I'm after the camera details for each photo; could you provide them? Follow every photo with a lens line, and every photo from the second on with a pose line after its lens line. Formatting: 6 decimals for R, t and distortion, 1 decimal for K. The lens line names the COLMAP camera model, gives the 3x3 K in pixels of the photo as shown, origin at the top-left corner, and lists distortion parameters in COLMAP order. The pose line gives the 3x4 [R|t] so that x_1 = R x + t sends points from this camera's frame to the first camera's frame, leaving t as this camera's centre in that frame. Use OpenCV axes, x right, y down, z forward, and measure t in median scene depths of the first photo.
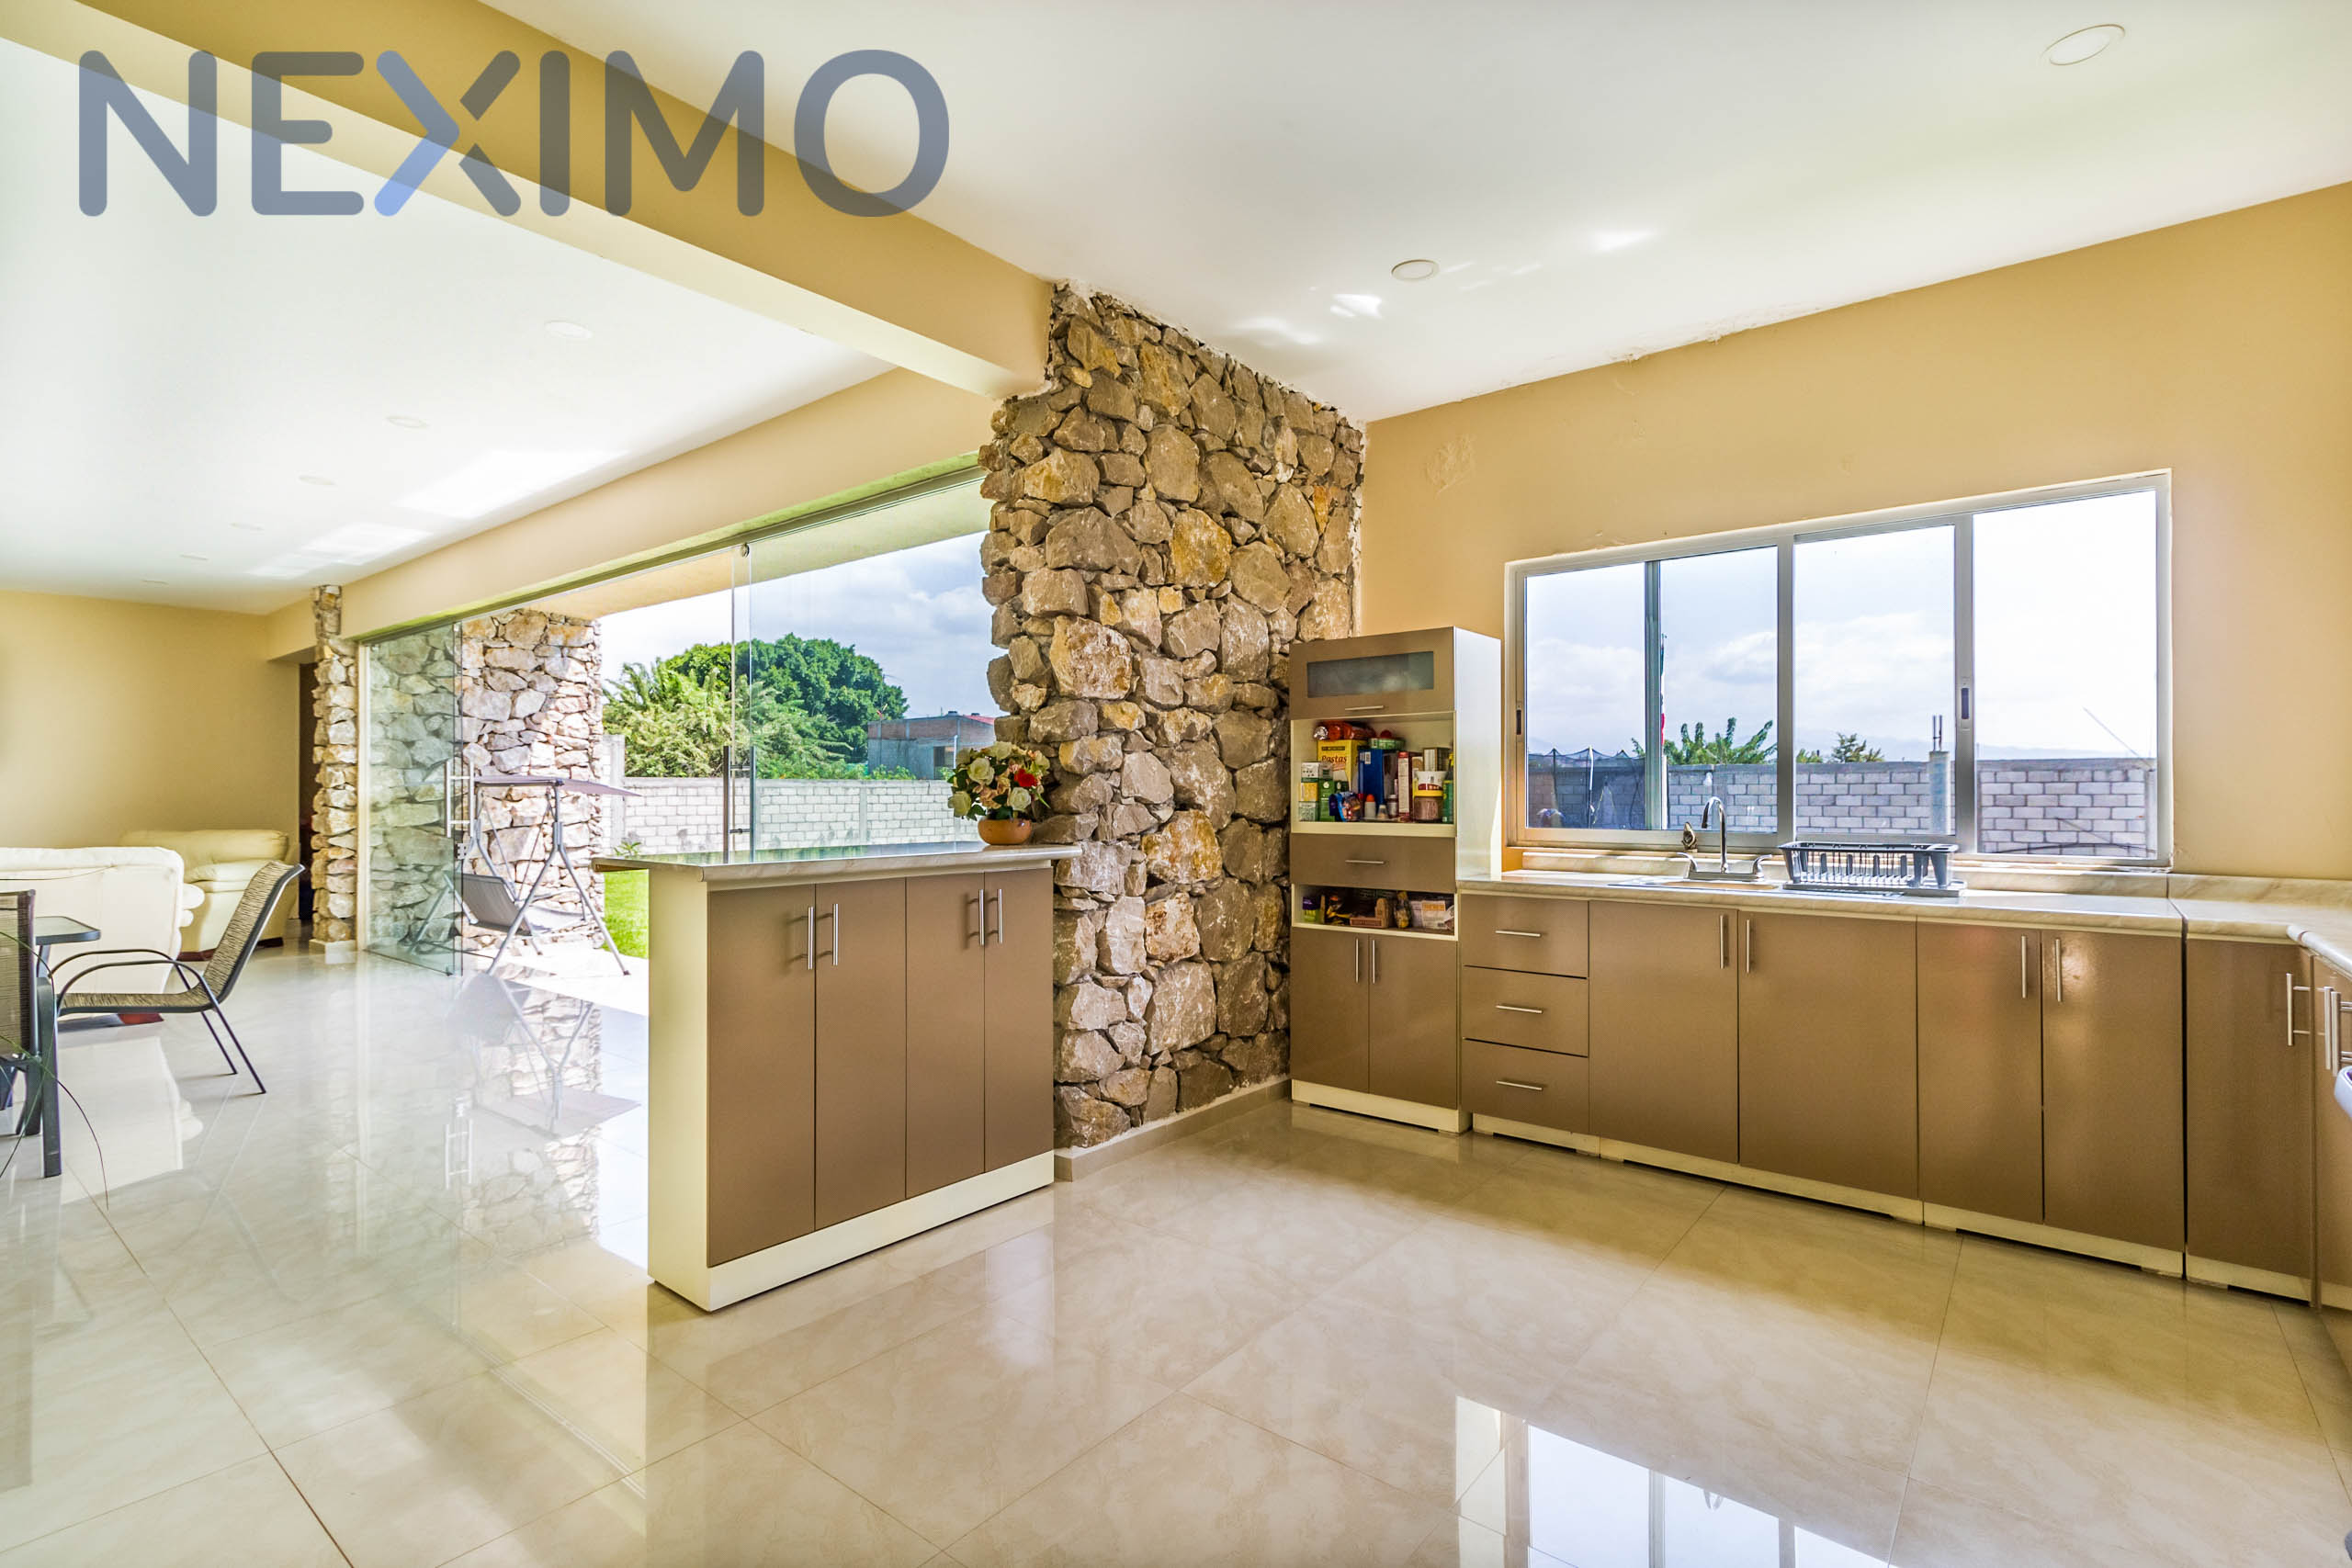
lens RADIAL K [[1109.6, 0, 1180.2], [0, 1109.6, 783.7], [0, 0, 1]] dist [0.010320, 0.000504]
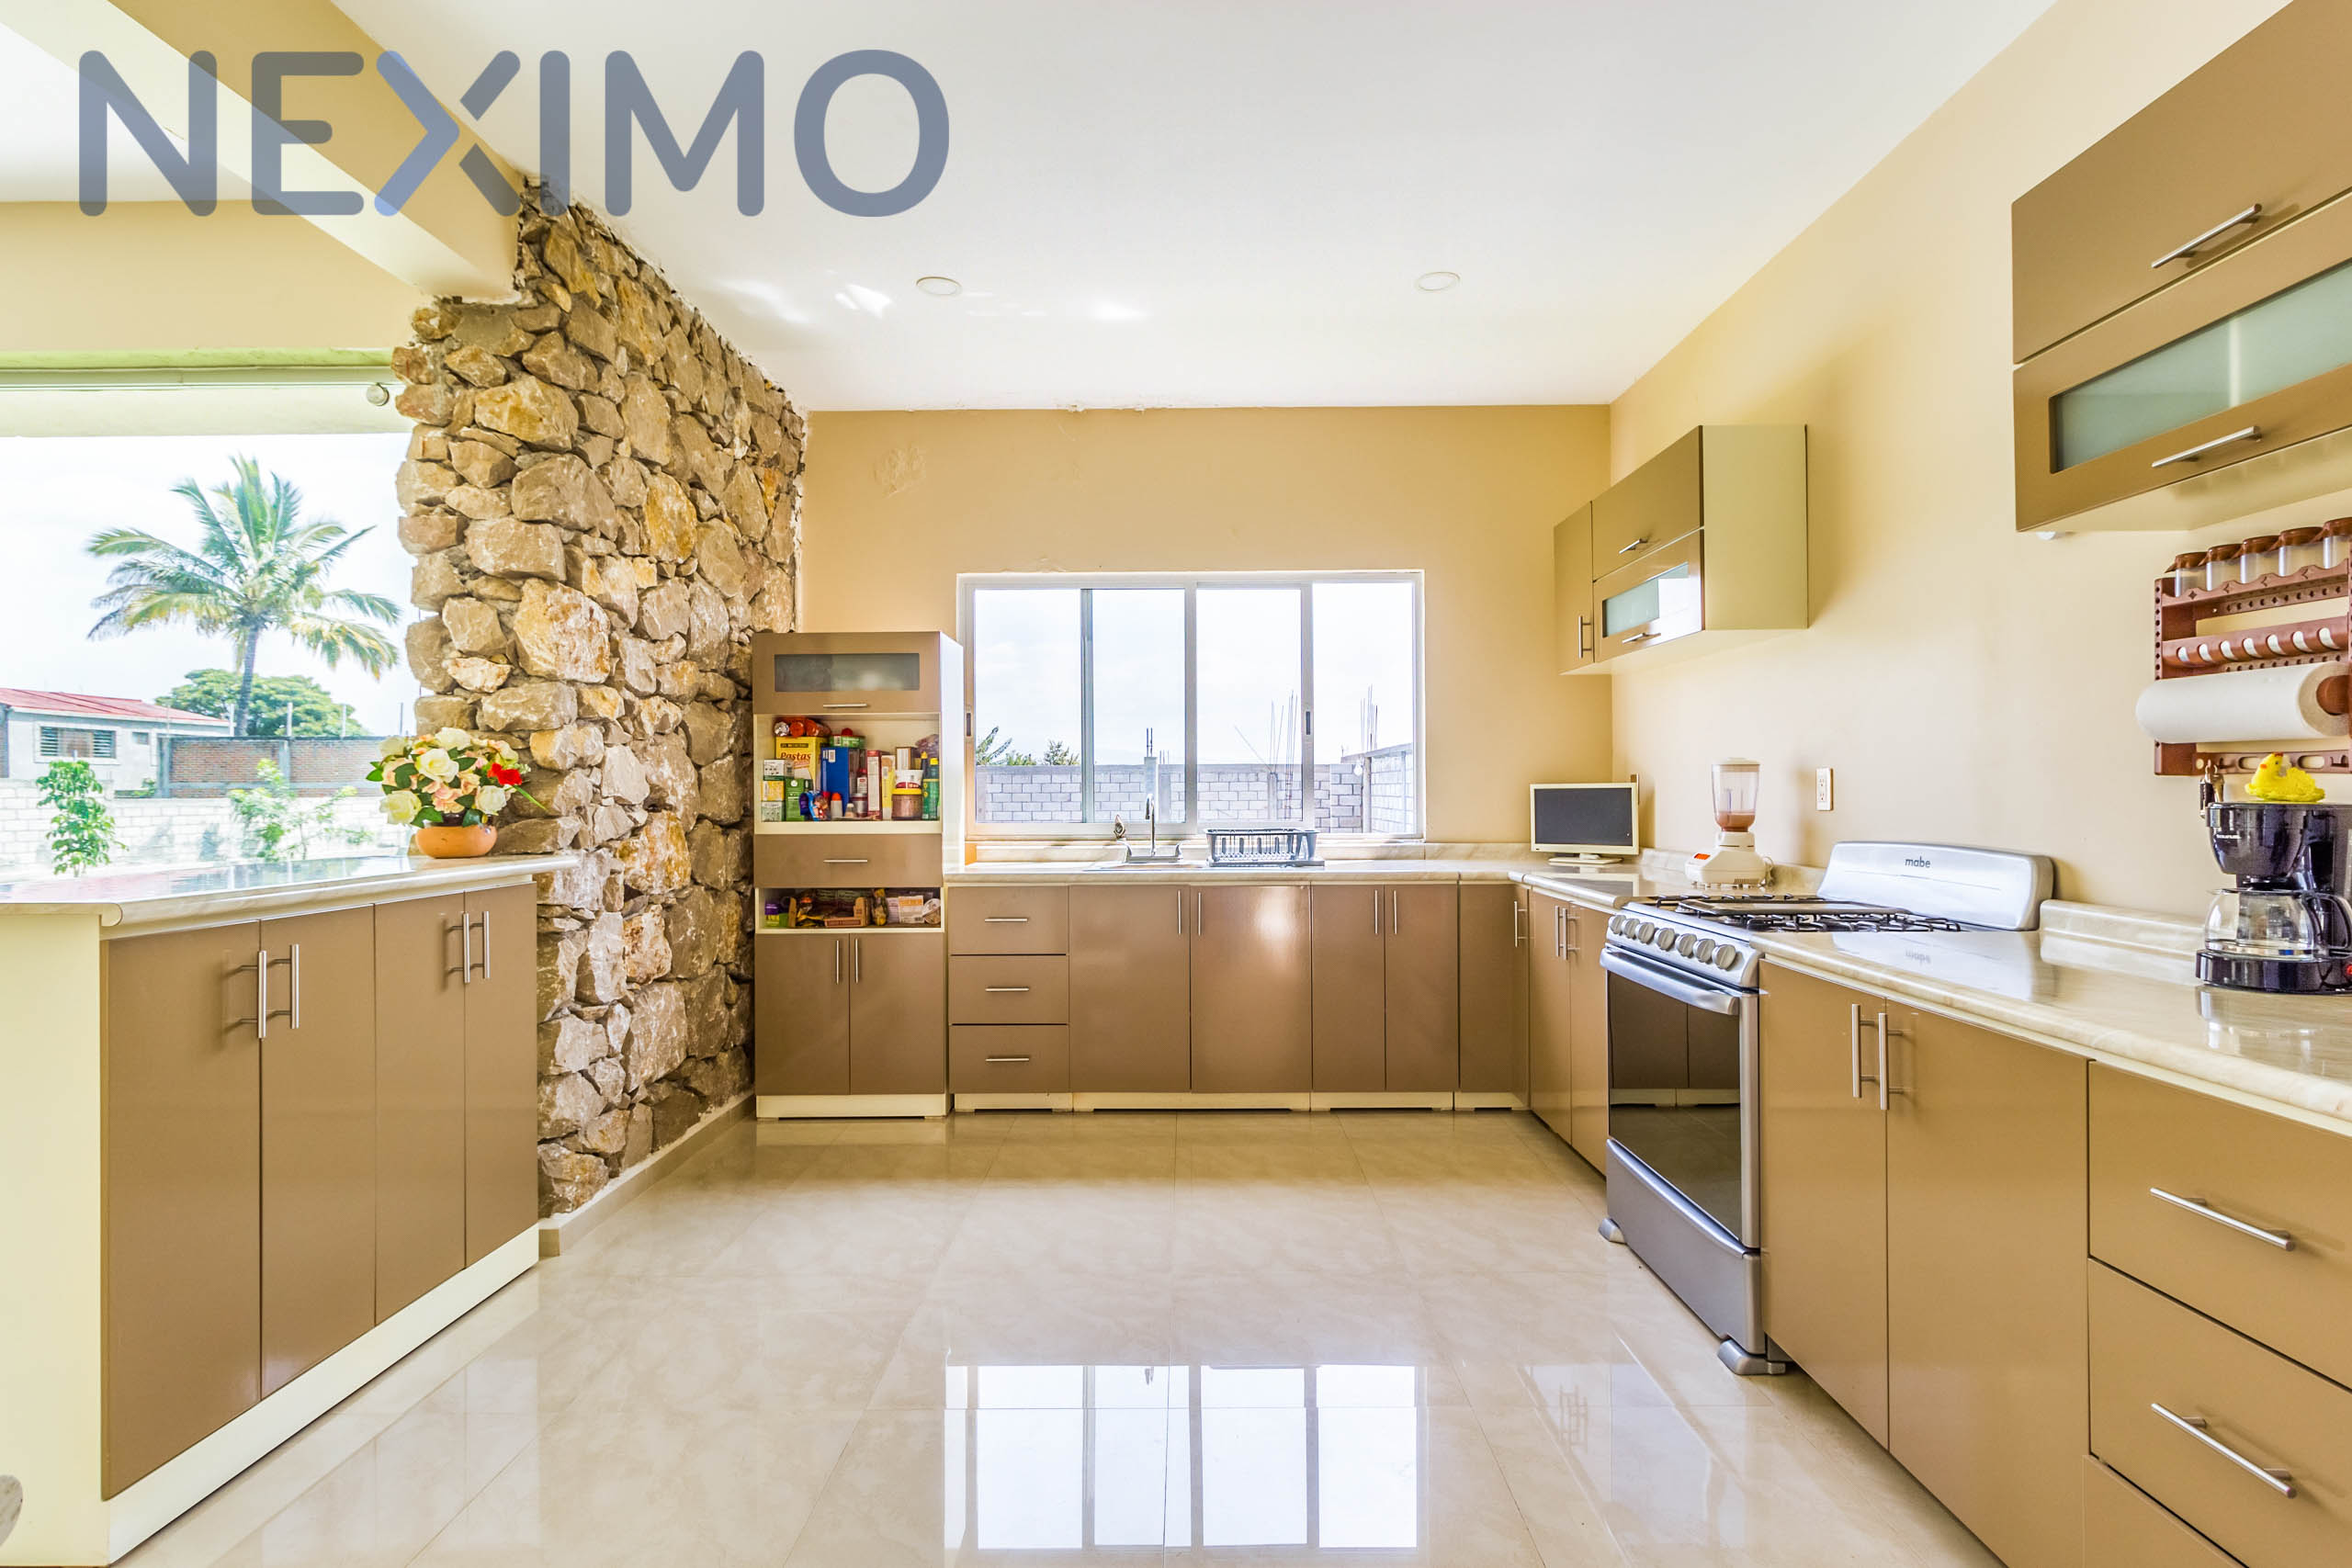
lens RADIAL K [[1109.6, 0, 1183.6], [0, 1109.6, 786.0], [0, 0, 1]] dist [0.010320, 0.000504]
pose [[0.780376, -0.001571, 0.625308, -0.235477], [0.000261, 0.999998, 0.002186, 0.001666], [-0.625310, -0.001542, 0.780375, 0.044305]]
